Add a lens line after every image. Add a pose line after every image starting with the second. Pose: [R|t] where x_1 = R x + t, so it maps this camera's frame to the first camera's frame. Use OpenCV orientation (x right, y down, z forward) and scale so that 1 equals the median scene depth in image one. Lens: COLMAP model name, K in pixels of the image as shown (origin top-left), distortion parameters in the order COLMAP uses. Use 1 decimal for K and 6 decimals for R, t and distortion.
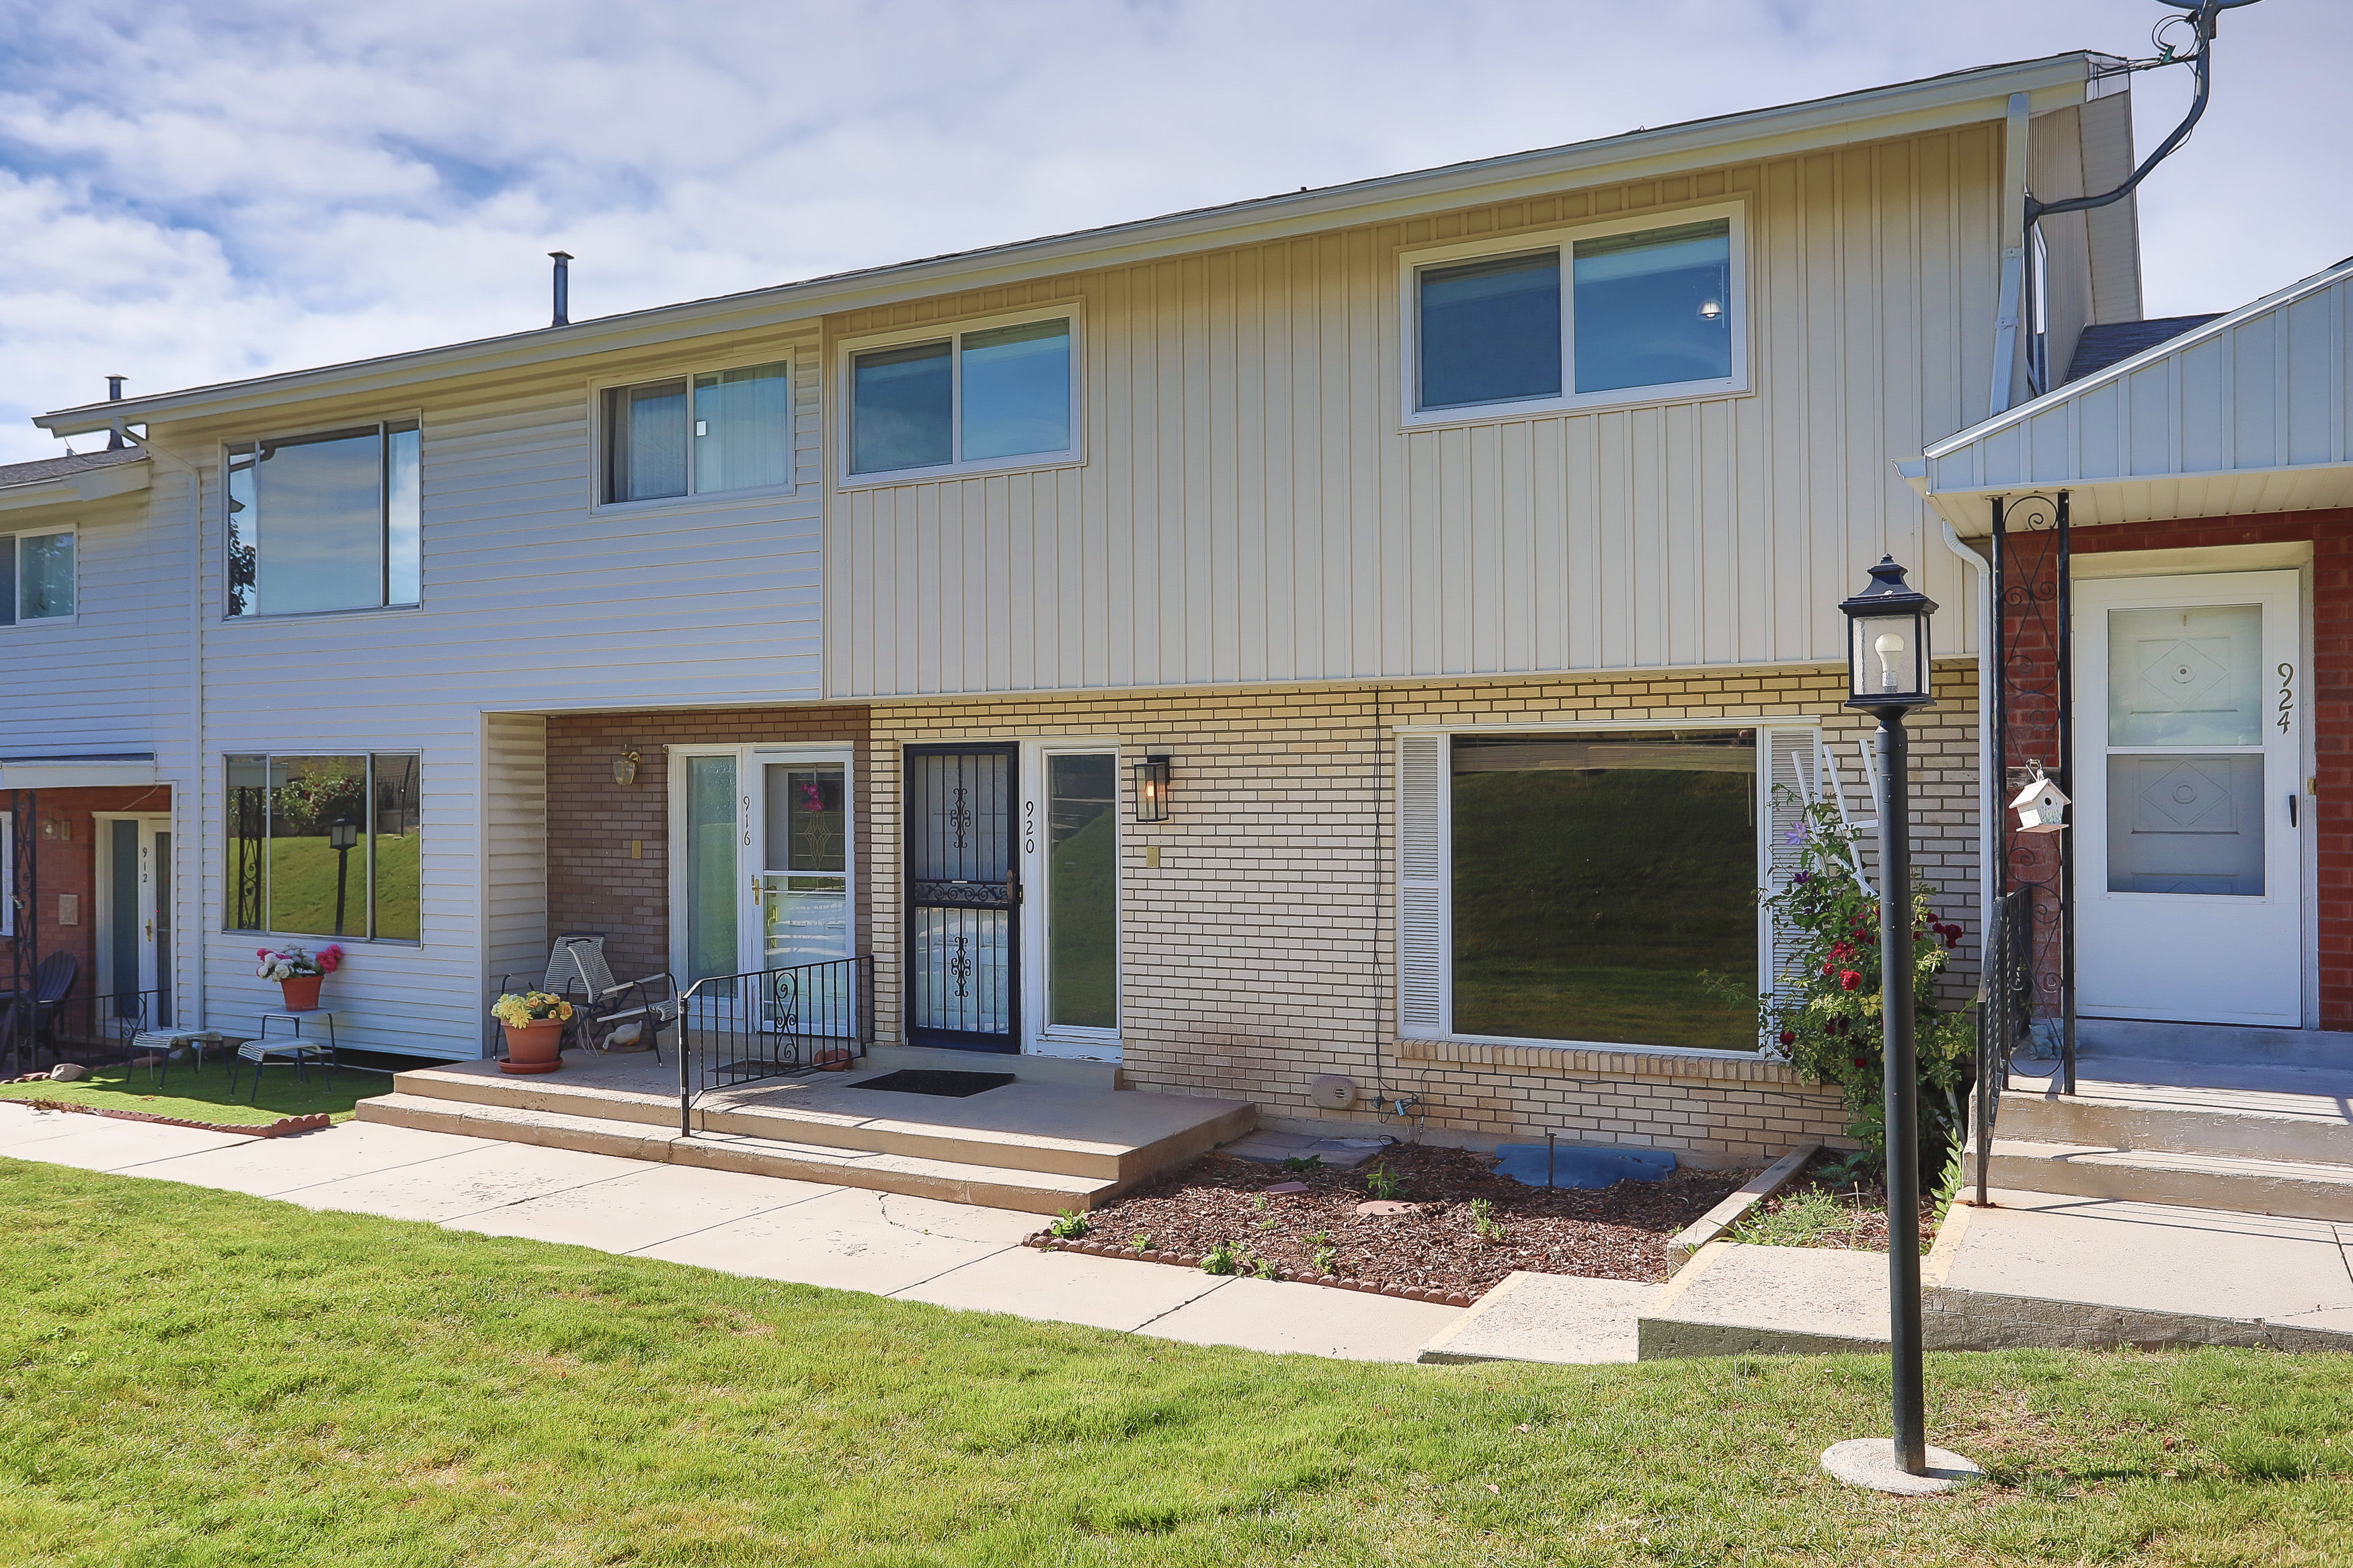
lens RADIAL K [[1622.3, 0, 1177.0], [0, 1622.3, 808.2], [0, 0, 1]] dist [-0.021290, 0.001471]
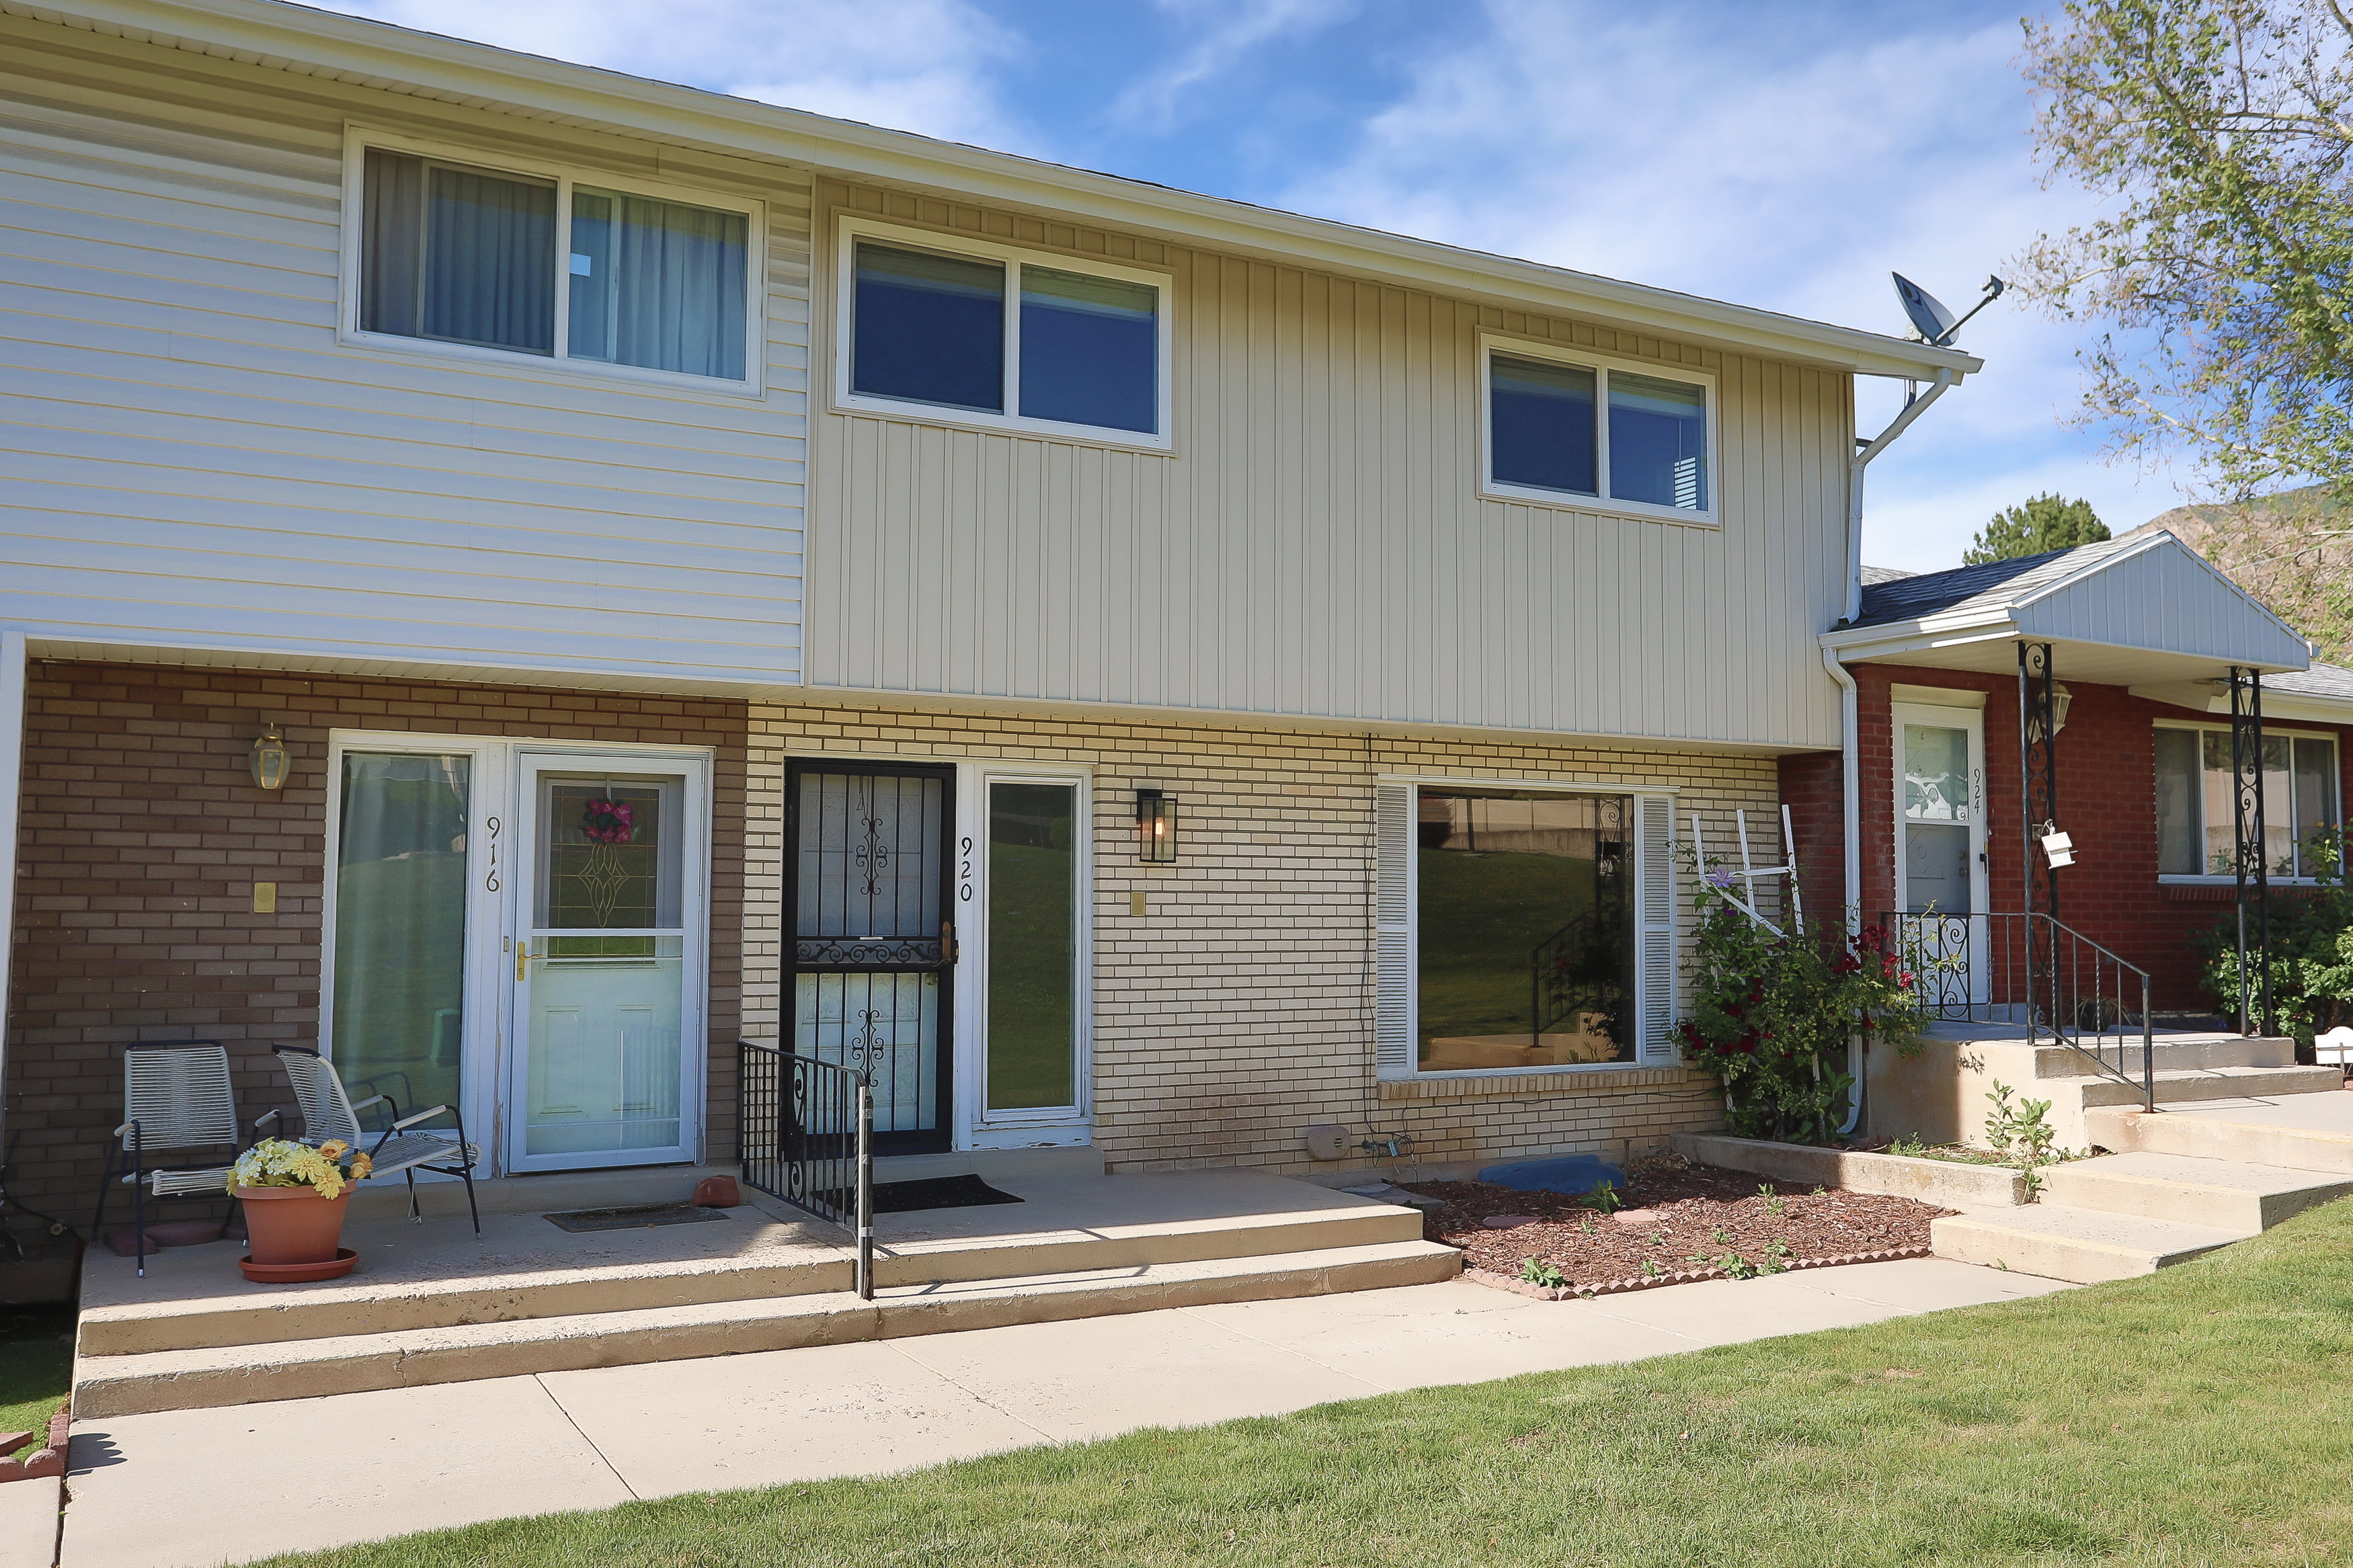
lens RADIAL K [[1940.5, 0, 1176.5], [0, 1940.5, 784.0], [0, 0, 1]] dist [0.007650, -0.005319]
pose [[0.581144, 0.046802, 0.812454, -0.869274], [-0.014998, 0.998791, -0.046808, 0.013962], [-0.813663, 0.015017, 0.581143, 0.366899]]
